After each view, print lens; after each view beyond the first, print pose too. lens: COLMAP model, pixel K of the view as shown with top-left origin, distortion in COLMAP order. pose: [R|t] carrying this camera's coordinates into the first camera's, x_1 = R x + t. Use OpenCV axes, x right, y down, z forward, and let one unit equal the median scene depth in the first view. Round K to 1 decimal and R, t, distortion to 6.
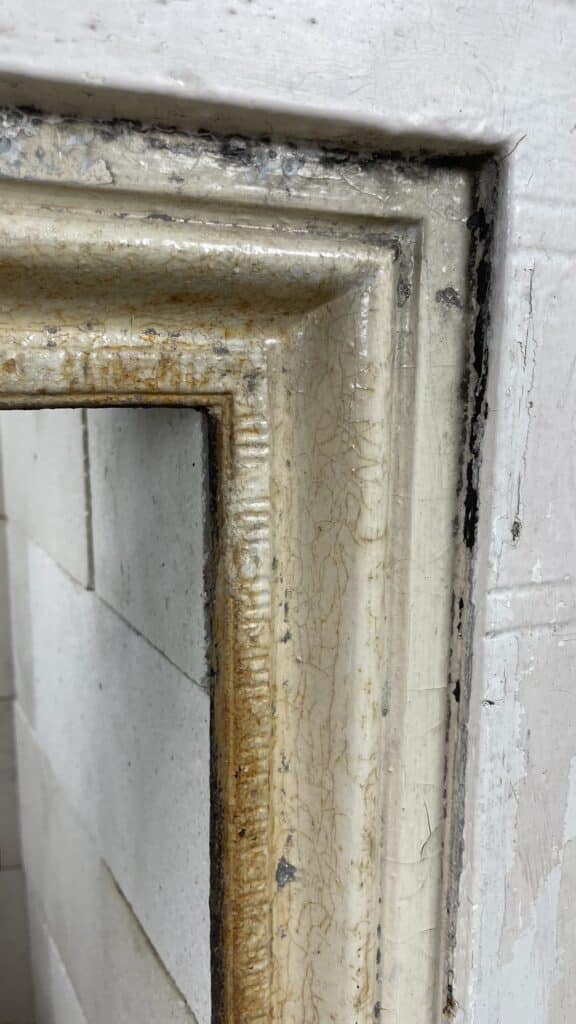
lens RADIAL K [[783.1, 0, 286.3], [0, 783.1, 504.5], [0, 0, 1]] dist [0.084811, -0.120548]
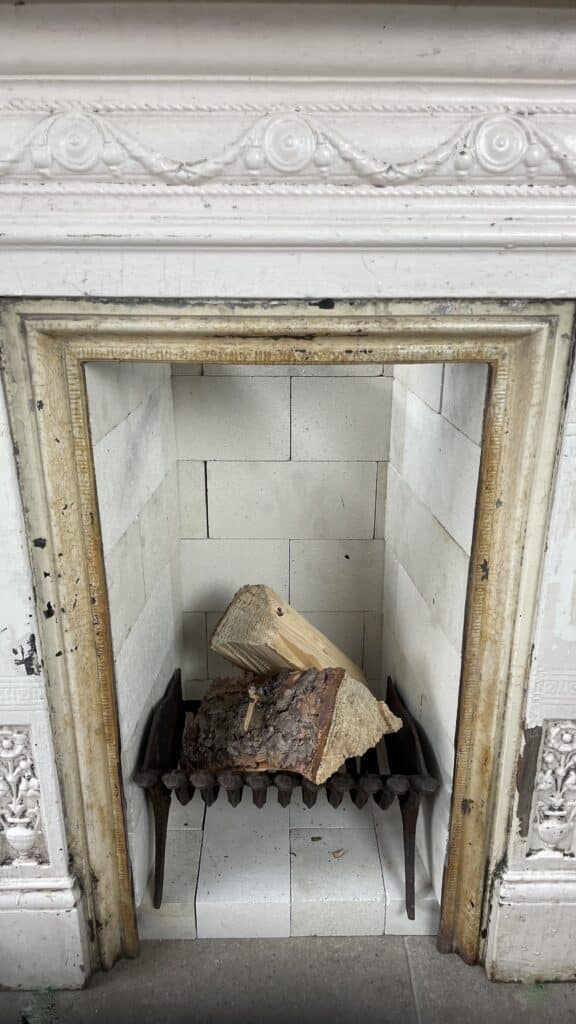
lens RADIAL K [[783.1, 0, 293.9], [0, 783.1, 505.5], [0, 0, 1]] dist [0.084811, -0.120548]
pose [[0.936178, 0.127426, -0.327617, 0.303167], [-0.055306, 0.973771, 0.220707, -0.226964], [0.347148, -0.188502, 0.918670, -2.560416]]
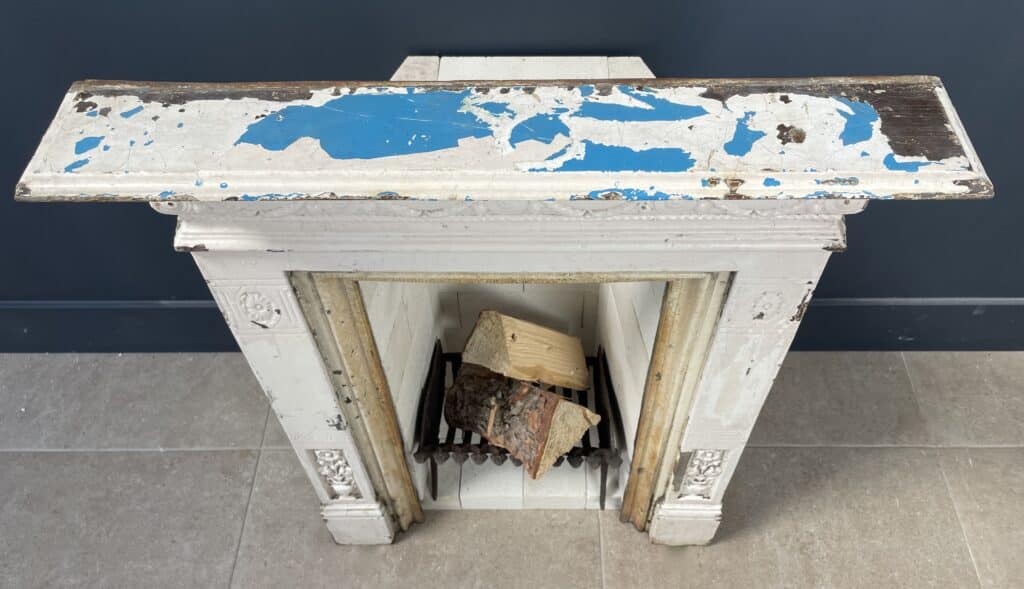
lens RADIAL K [[801.8, 0, 522.7], [0, 801.8, 290.3], [0, 0, 1]] dist [0.064449, -0.043550]
pose [[0.926433, 0.286427, -0.244299, 0.265406], [-0.042525, 0.724404, 0.688063, -3.137548], [0.374051, -0.627055, 0.683292, -2.431925]]
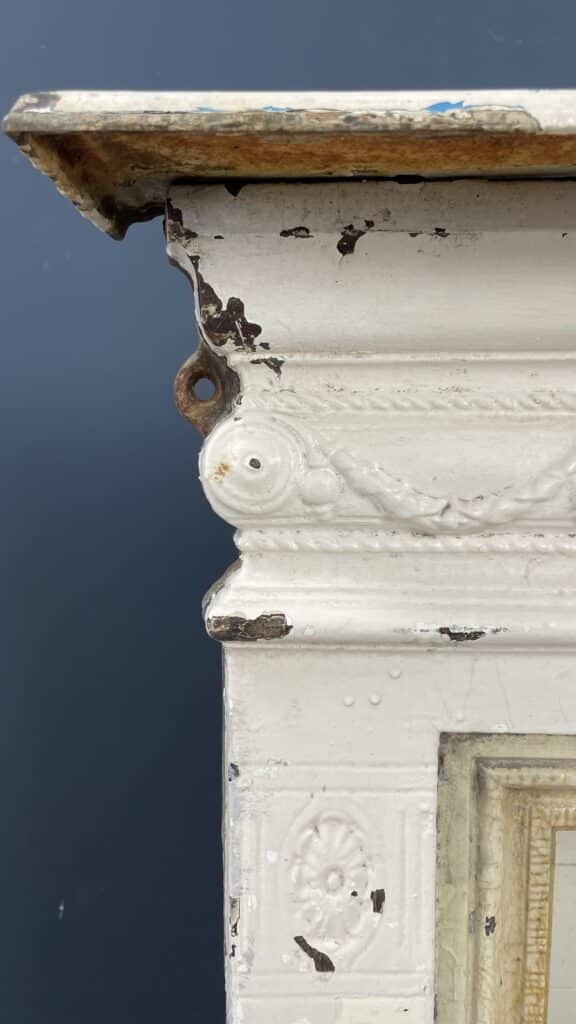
lens RADIAL K [[783.1, 0, 286.9], [0, 783.1, 498.6], [0, 0, 1]] dist [0.084811, -0.120548]
pose [[0.919428, 0.037836, -0.391435, -1.614571], [-0.062124, 0.996837, -0.049568, -0.650165], [0.388321, 0.069892, 0.918870, -1.599380]]
